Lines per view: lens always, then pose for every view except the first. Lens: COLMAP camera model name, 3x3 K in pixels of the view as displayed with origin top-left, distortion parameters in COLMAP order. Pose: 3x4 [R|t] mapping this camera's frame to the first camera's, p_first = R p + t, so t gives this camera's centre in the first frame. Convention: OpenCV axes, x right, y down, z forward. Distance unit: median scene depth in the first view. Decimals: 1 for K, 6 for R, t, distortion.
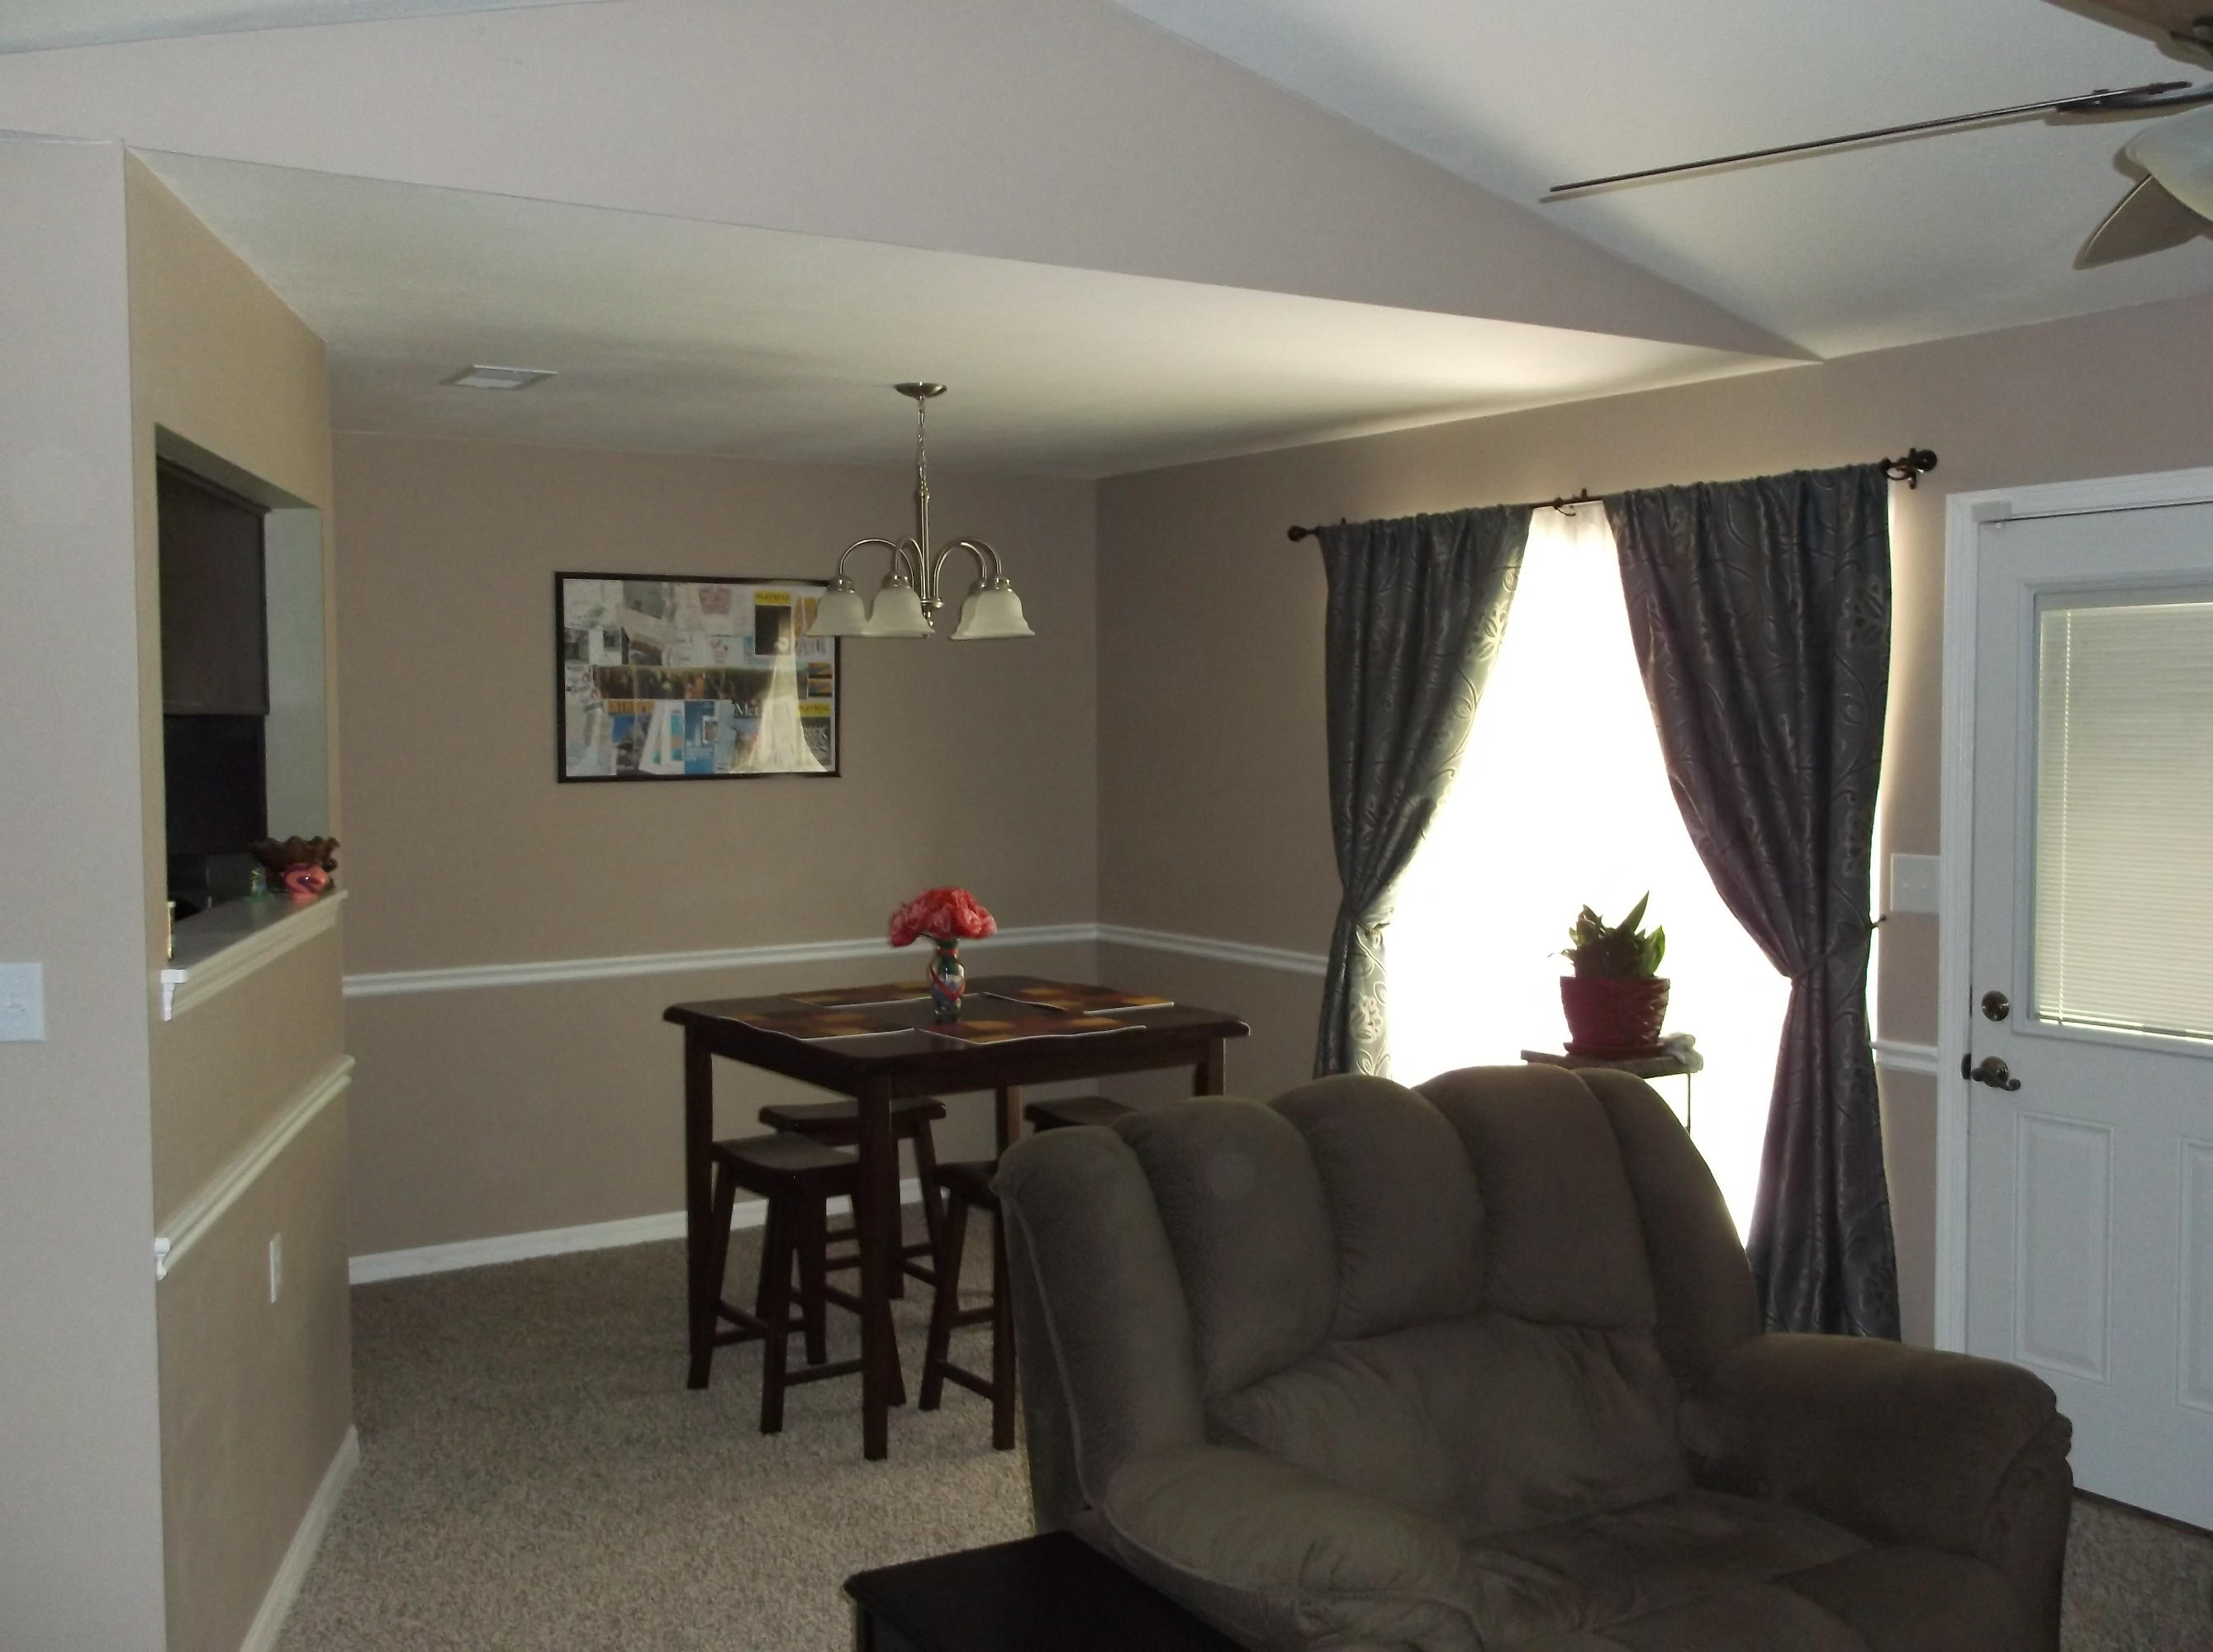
lens RADIAL K [[2162.5, 0, 1106.5], [0, 2162.5, 826.0], [0, 0, 1]] dist [0.009341, 0.028553]
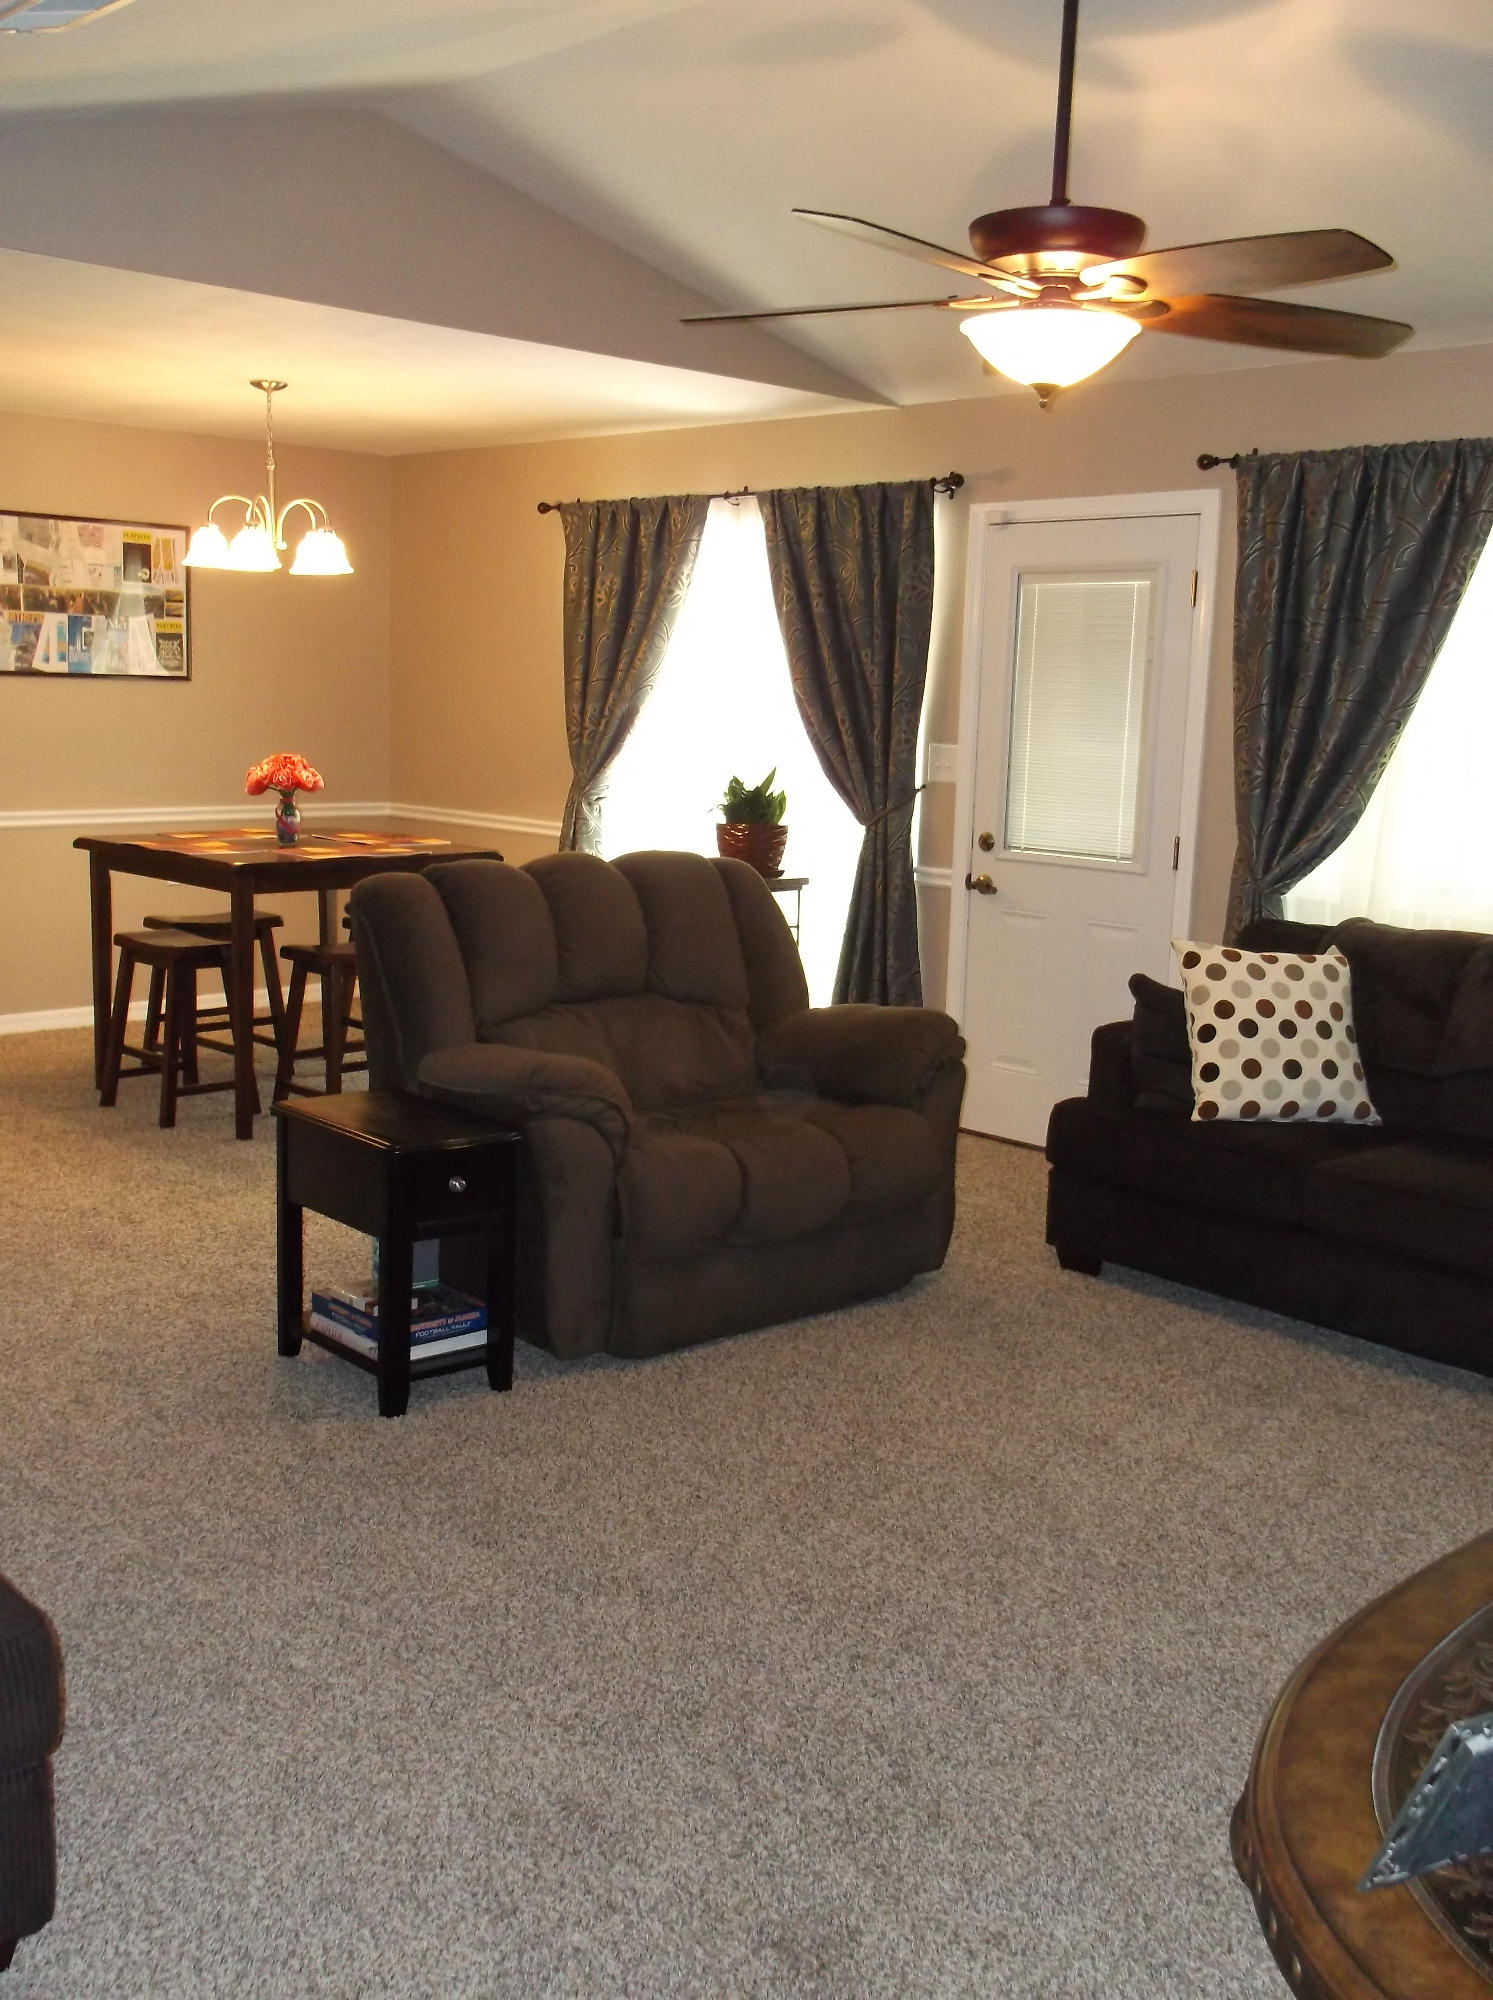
lens RADIAL K [[1922.8, 0, 752.9], [0, 1922.8, 1012.5], [0, 0, 1]] dist [0.005413, 0.010953]
pose [[0.980968, 0.001739, 0.194163, -0.020295], [-0.025251, 0.992611, 0.118686, 0.040036], [-0.192522, -0.121330, 0.973763, -0.293333]]
